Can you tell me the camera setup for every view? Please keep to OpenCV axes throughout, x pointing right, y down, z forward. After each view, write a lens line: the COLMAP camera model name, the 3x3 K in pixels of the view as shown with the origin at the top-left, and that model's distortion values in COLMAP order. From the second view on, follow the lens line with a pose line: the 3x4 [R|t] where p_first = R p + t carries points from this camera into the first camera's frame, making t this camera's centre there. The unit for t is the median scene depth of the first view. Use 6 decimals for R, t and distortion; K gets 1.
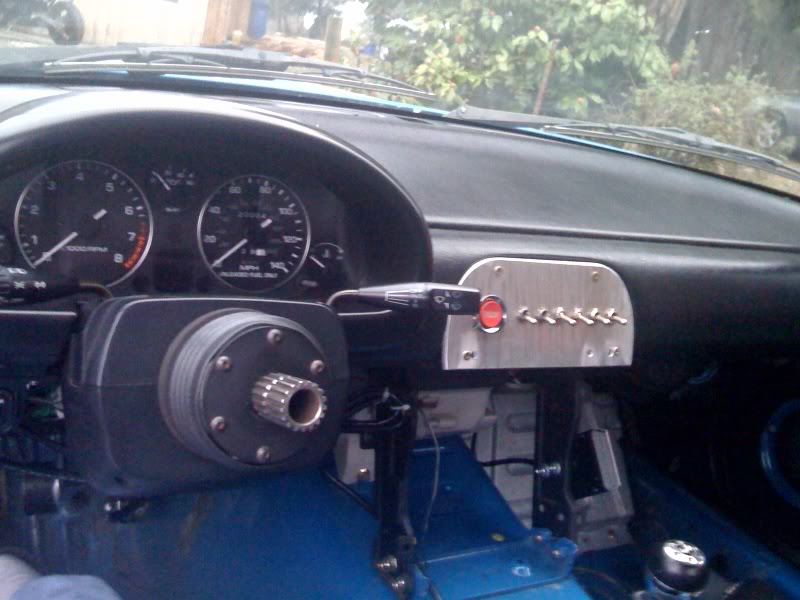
lens RADIAL K [[879.0, 0, 400.0], [0, 879.0, 300.0], [0, 0, 1]] dist [0.081793, -0.411038]
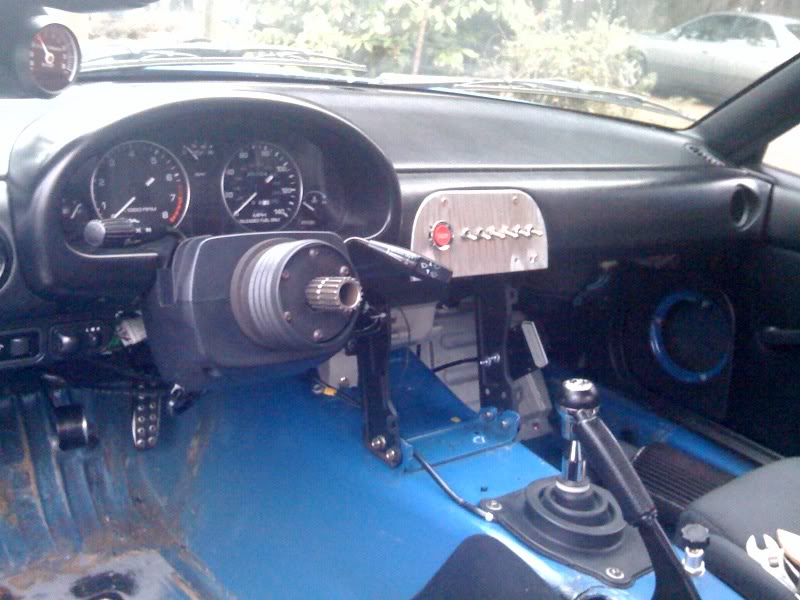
lens RADIAL K [[879.0, 0, 400.0], [0, 879.0, 300.0], [0, 0, 1]] dist [0.081793, -0.411038]
pose [[0.986767, -0.108021, 0.120920, -0.111907], [0.103082, 0.993590, 0.046395, 0.039227], [-0.125157, -0.033316, 0.991577, -0.250195]]
